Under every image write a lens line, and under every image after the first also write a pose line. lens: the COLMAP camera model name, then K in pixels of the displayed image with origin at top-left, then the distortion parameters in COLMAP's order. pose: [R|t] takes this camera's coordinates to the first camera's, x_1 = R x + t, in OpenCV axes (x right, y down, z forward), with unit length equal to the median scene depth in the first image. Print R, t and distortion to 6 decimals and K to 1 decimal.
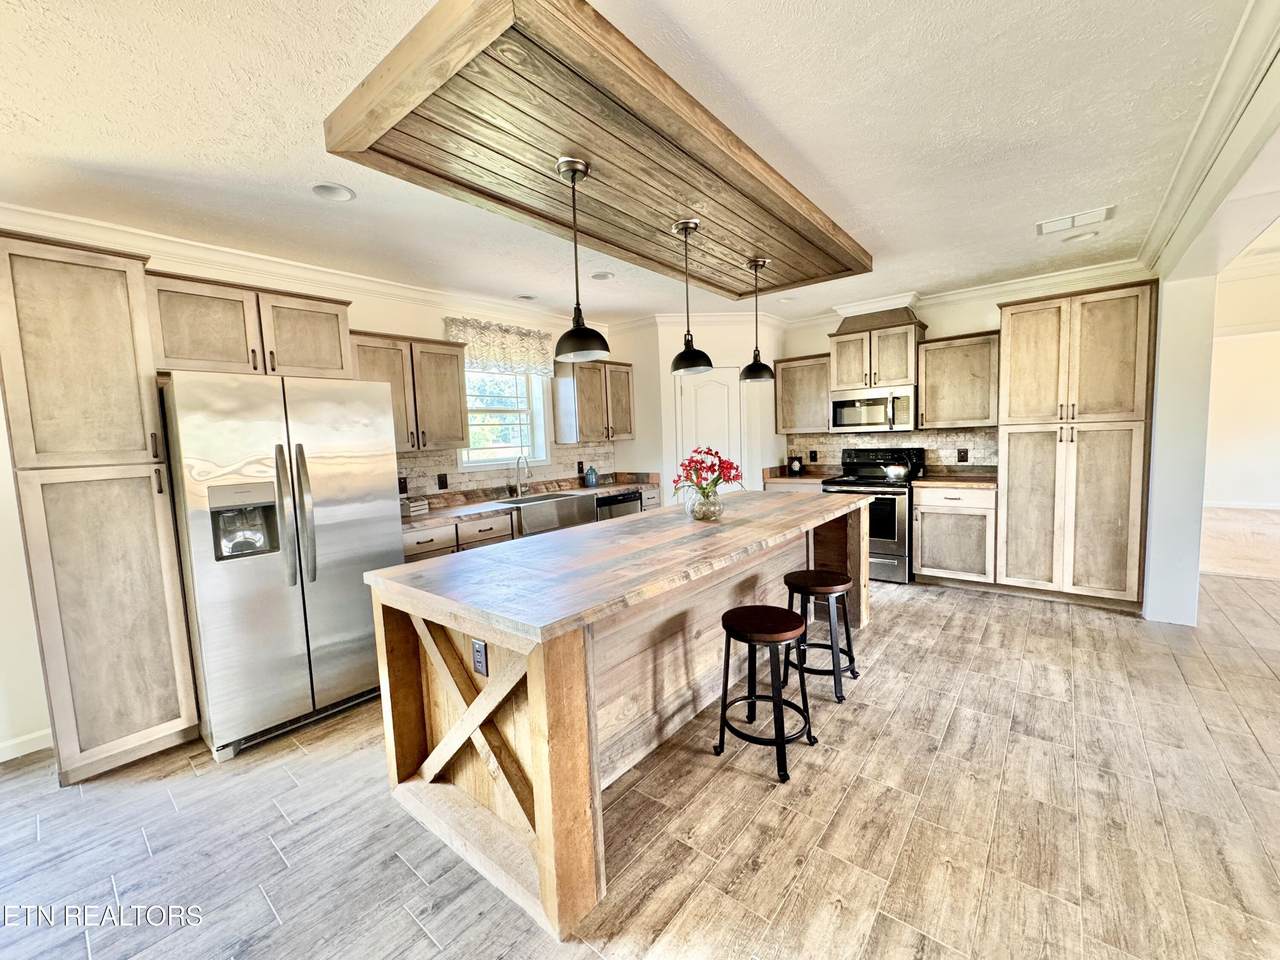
lens RADIAL K [[509.1, 0, 640.9], [0, 509.1, 482.5], [0, 0, 1]] dist [-0.005836, 0.000875]
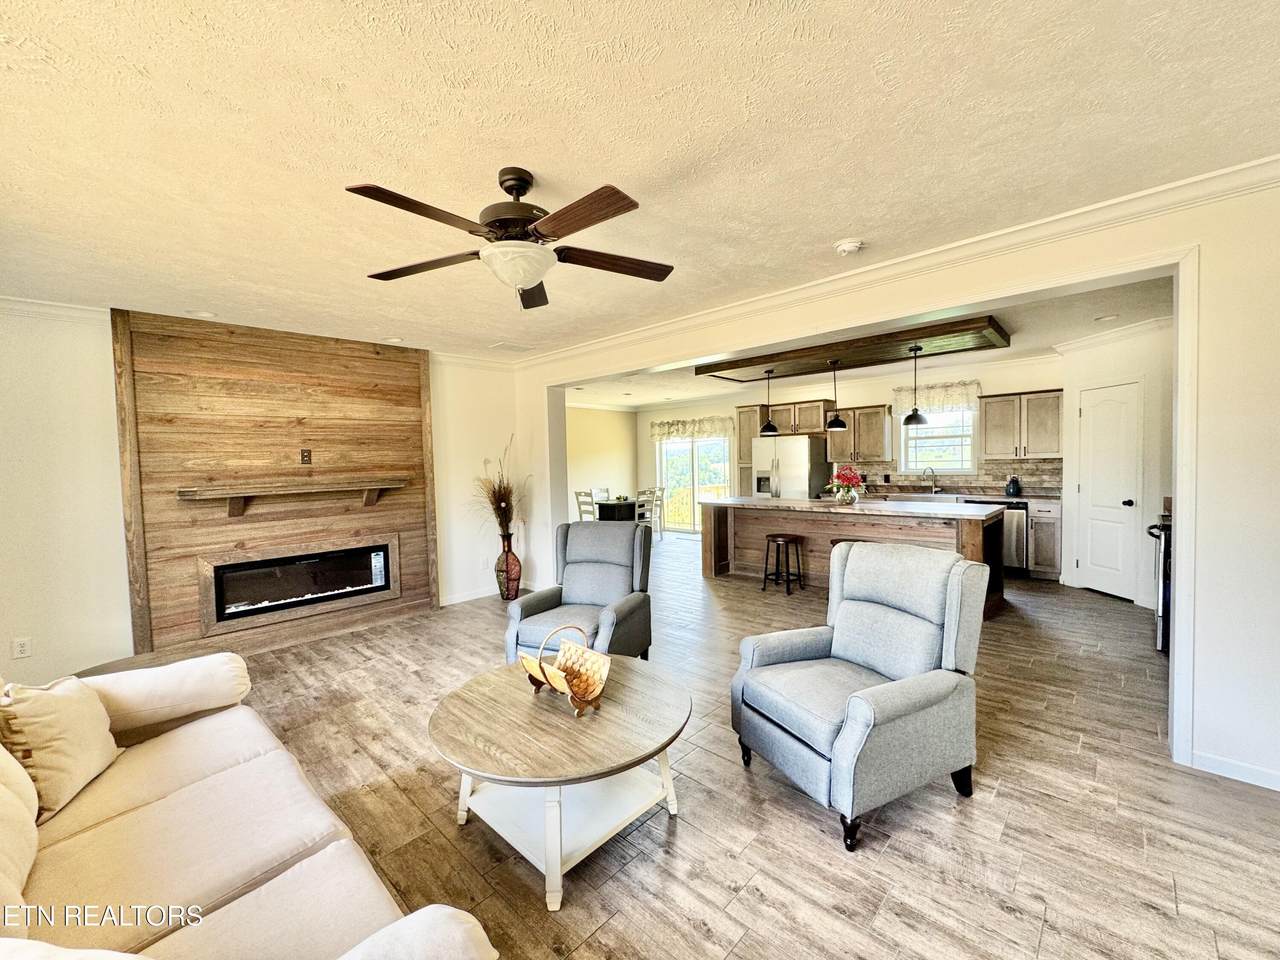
lens RADIAL K [[509.1, 0, 639.4], [0, 509.1, 479.3], [0, 0, 1]] dist [-0.005836, 0.000875]
pose [[-0.066943, 0.078829, -0.994638, 1.466616], [-0.061576, 0.994648, 0.082974, -0.095313], [0.995855, 0.066800, -0.061730, 0.227125]]
